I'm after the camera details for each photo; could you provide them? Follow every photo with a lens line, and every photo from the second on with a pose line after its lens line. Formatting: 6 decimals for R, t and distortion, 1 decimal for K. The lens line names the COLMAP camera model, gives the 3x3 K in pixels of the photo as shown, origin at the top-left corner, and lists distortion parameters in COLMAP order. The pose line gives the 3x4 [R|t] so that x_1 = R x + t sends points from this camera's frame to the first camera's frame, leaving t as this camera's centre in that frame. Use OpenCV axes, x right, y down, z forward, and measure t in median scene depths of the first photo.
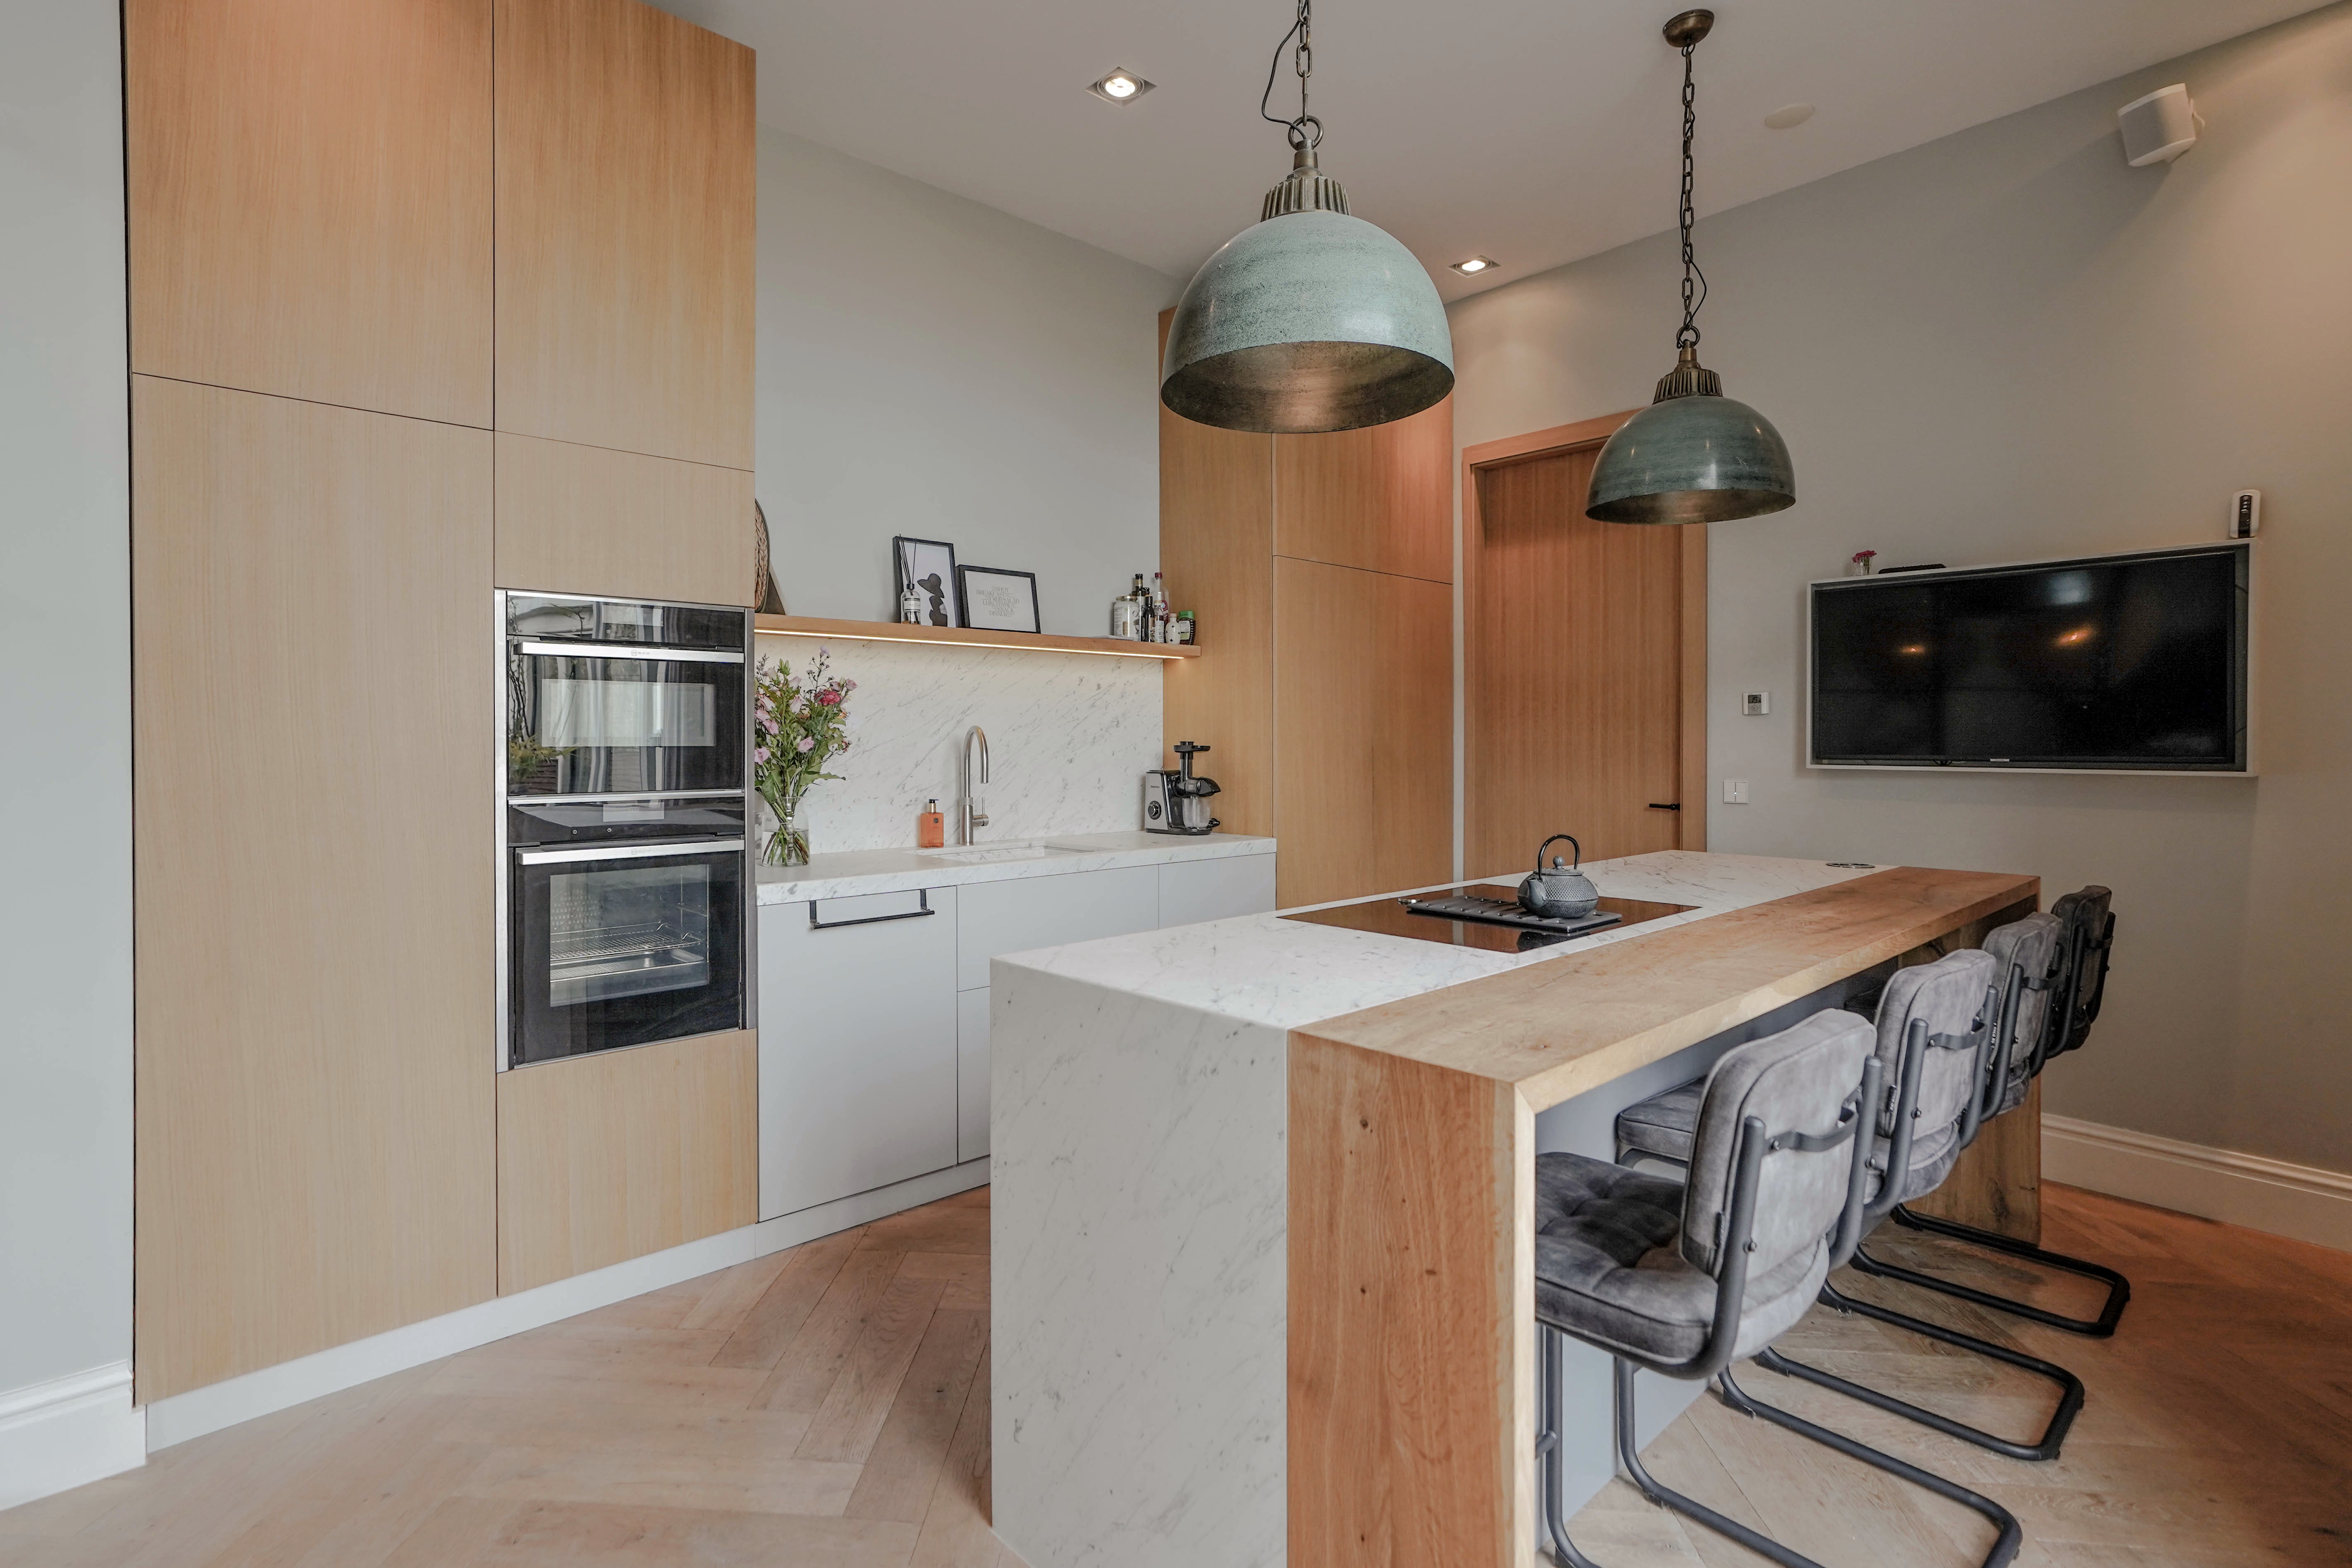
lens RADIAL K [[1083.7, 0, 1102.9], [0, 1083.7, 745.9], [0, 0, 1]] dist [0.001373, 0.000852]
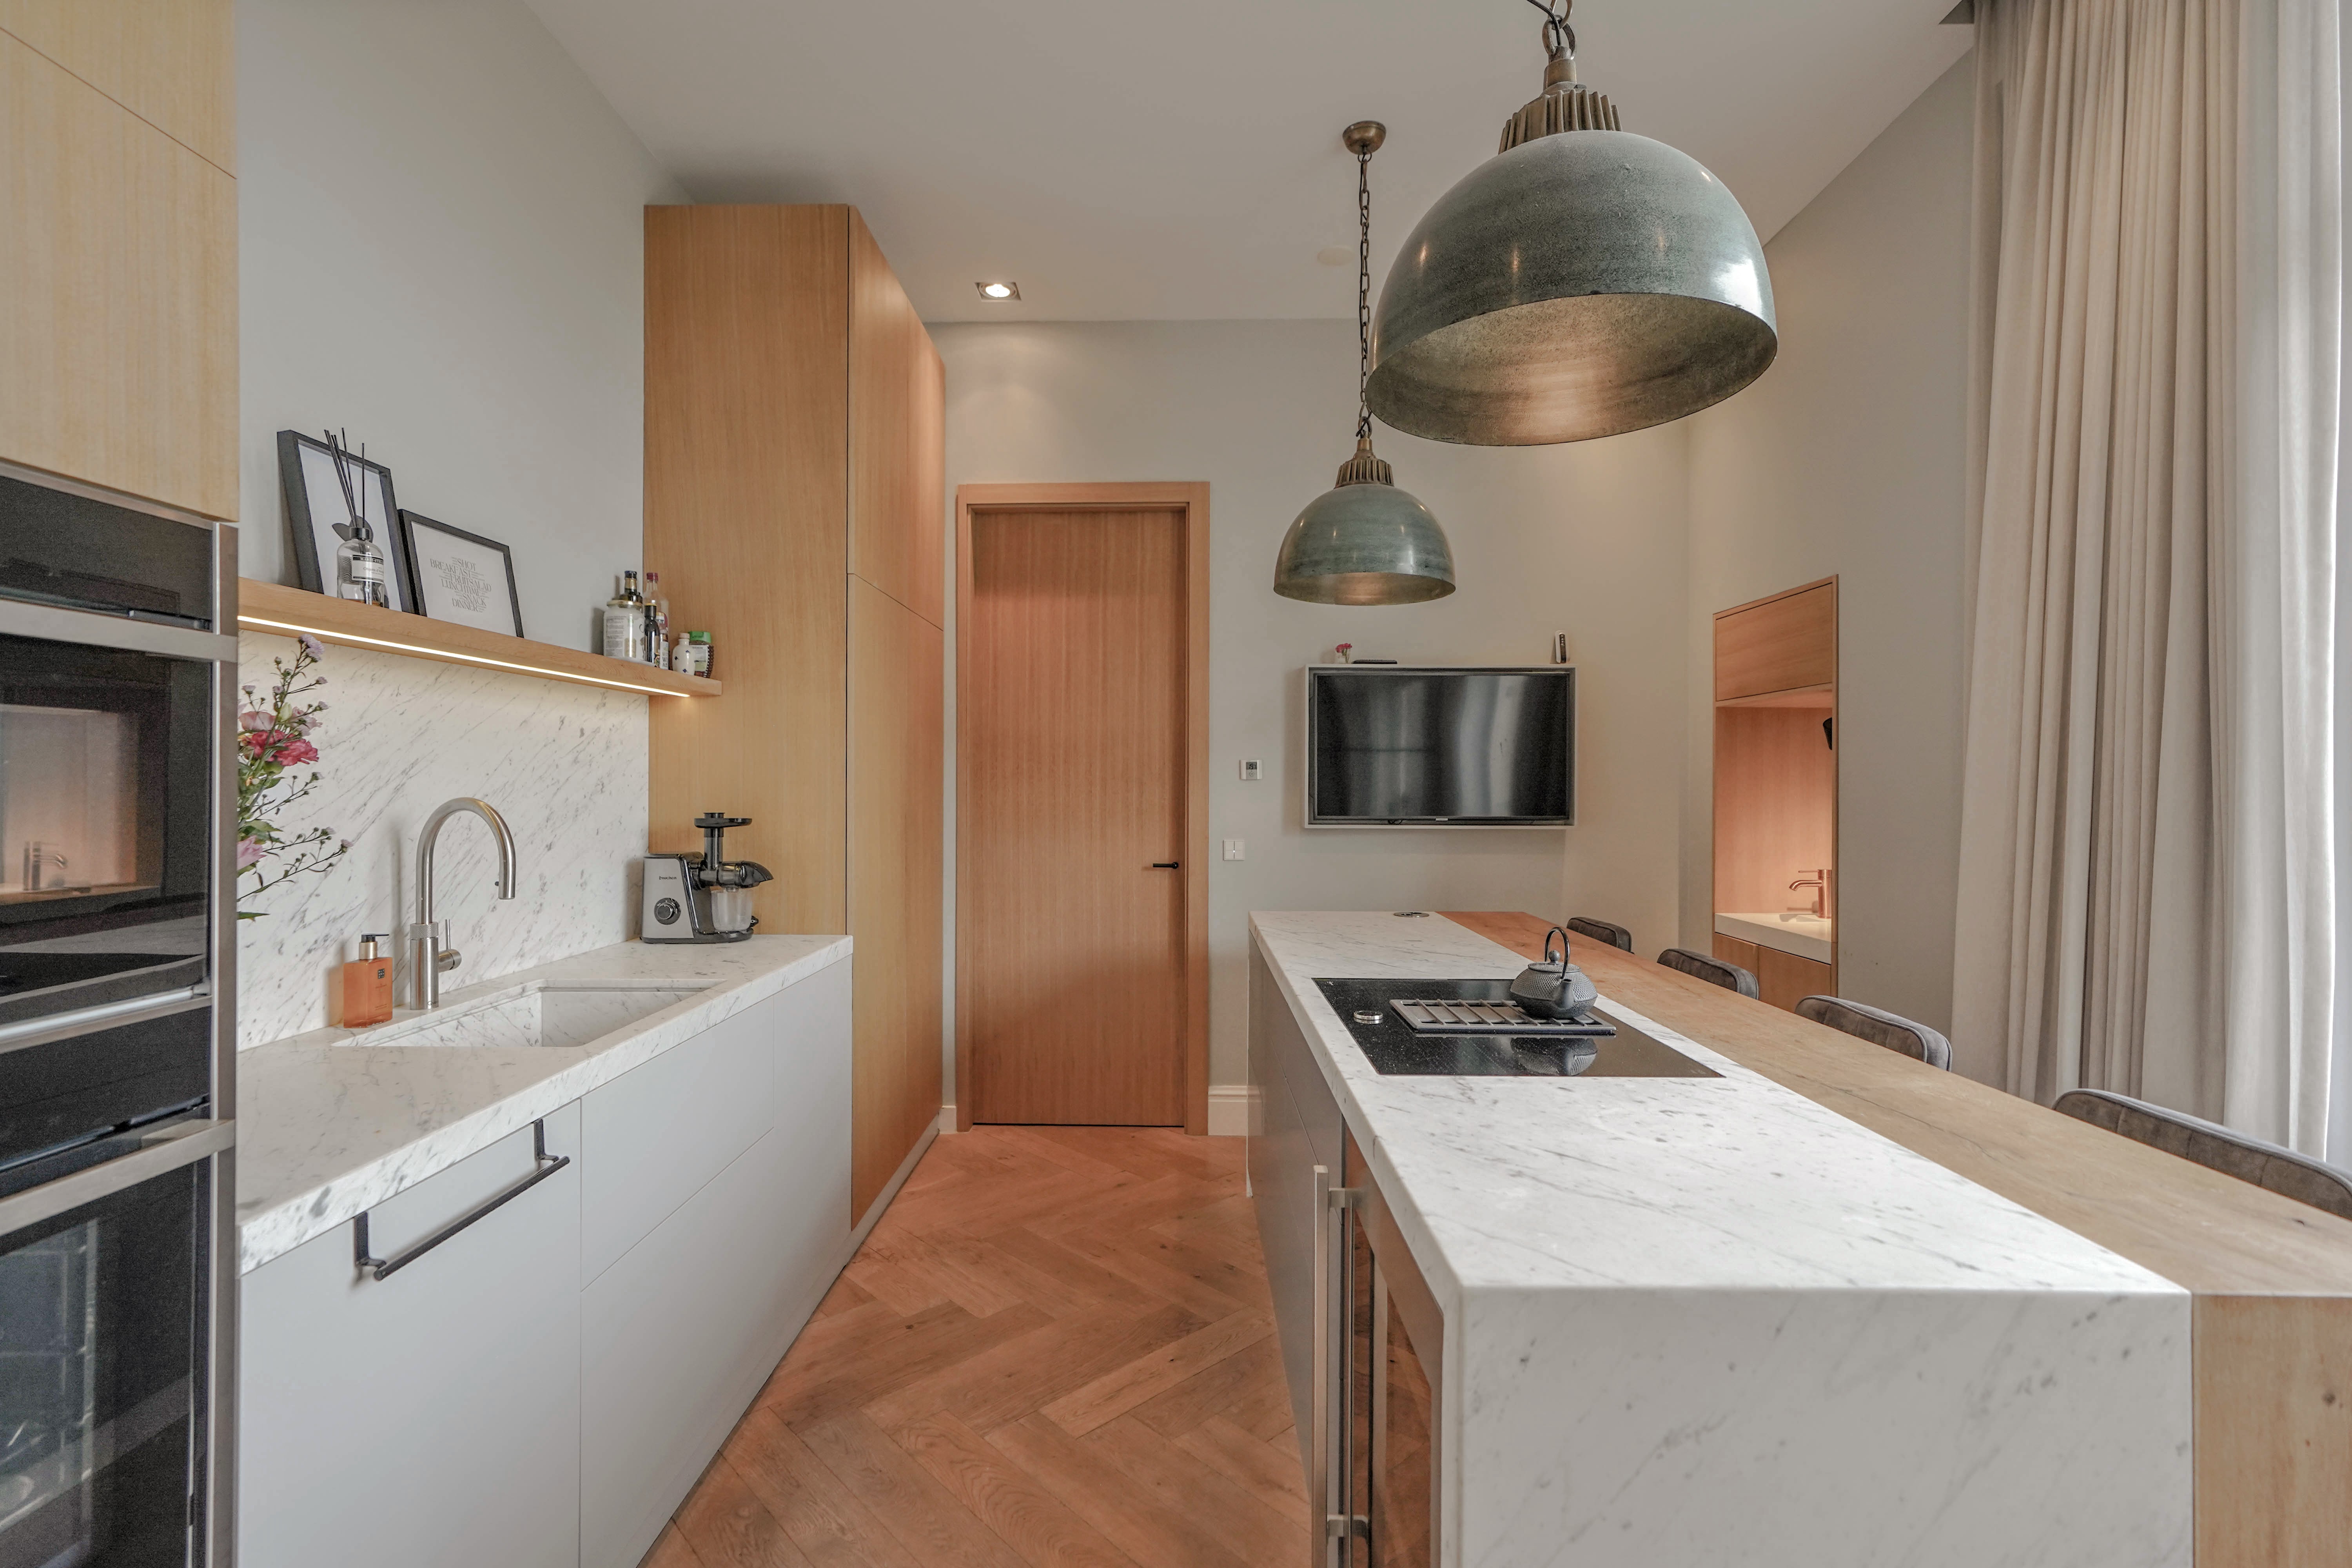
lens RADIAL K [[1055.4, 0, 1169.3], [0, 1055.4, 787.2], [0, 0, 1]] dist [-0.024188, 0.016221]
pose [[0.681813, -0.001786, 0.731525, -0.230314], [0.003317, 0.999994, -0.000651, -0.019600], [-0.731519, 0.002870, 0.681815, 0.303877]]
